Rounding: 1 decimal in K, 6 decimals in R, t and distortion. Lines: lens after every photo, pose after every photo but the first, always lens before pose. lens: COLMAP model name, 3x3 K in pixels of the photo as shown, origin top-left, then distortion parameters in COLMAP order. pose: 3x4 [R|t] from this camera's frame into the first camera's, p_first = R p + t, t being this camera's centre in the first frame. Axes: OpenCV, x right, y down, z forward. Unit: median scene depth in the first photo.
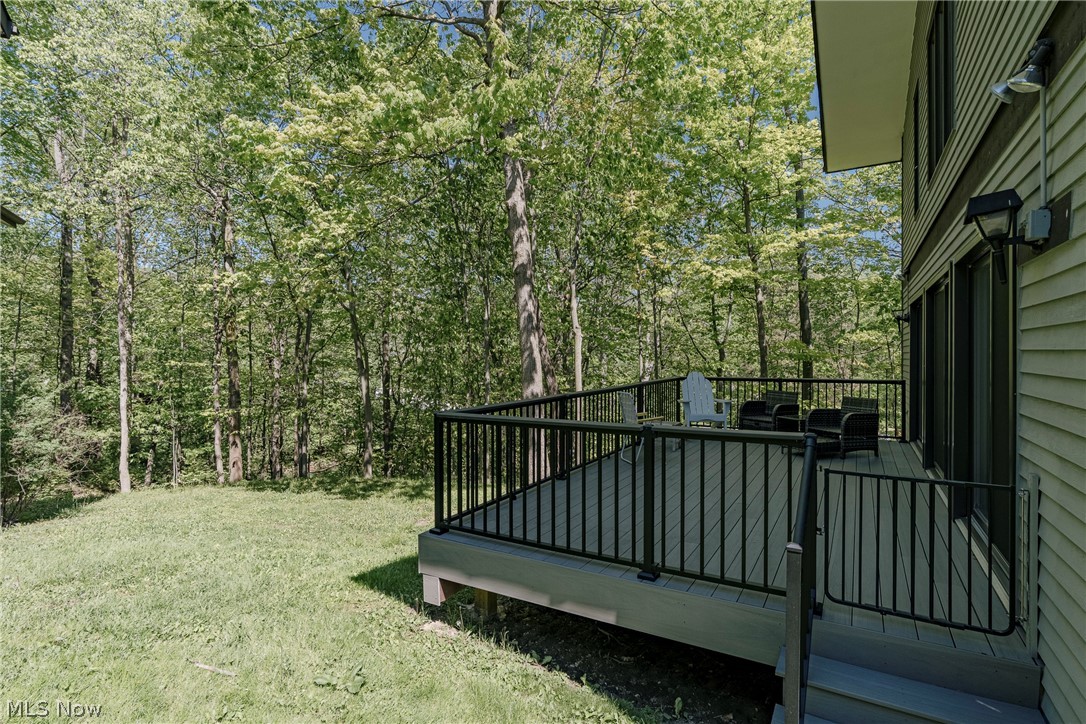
lens RADIAL K [[539.0, 0, 543.0], [0, 539.0, 362.0], [0, 0, 1]] dist [-0.001884, -0.000263]
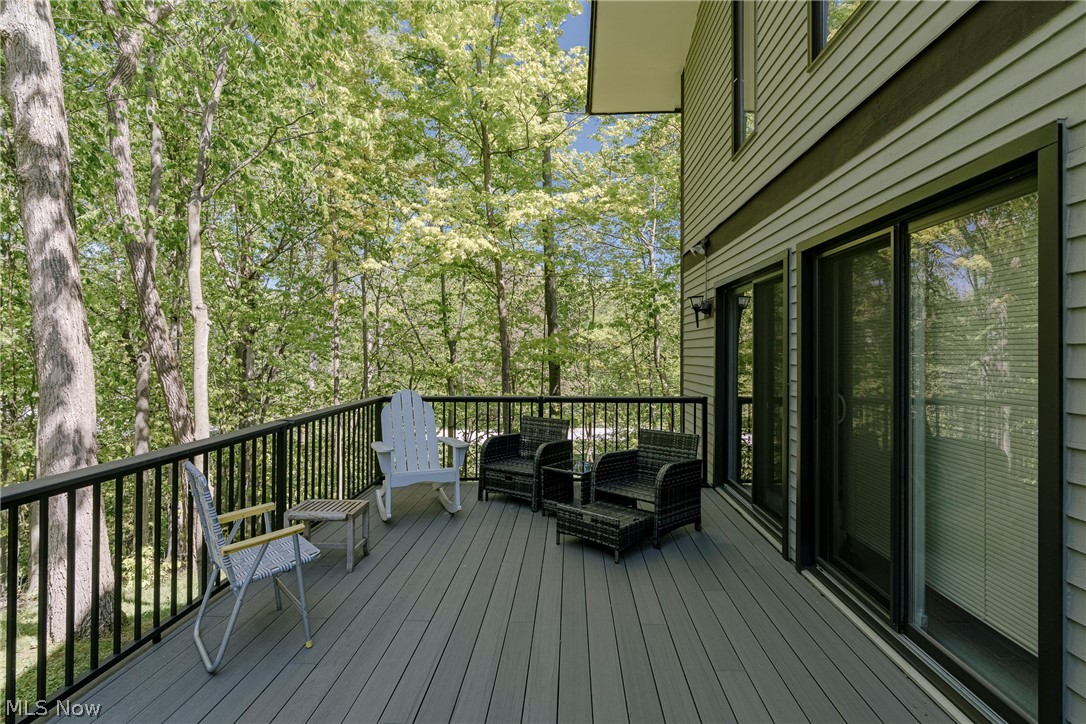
lens RADIAL K [[539.0, 0, 543.0], [0, 539.0, 362.0], [0, 0, 1]] dist [-0.001884, -0.000263]
pose [[0.885591, 0.000241, 0.464465, 0.130227], [-0.002869, 0.999984, 0.004953, -0.013000], [-0.464457, -0.005719, 0.885577, 0.385018]]
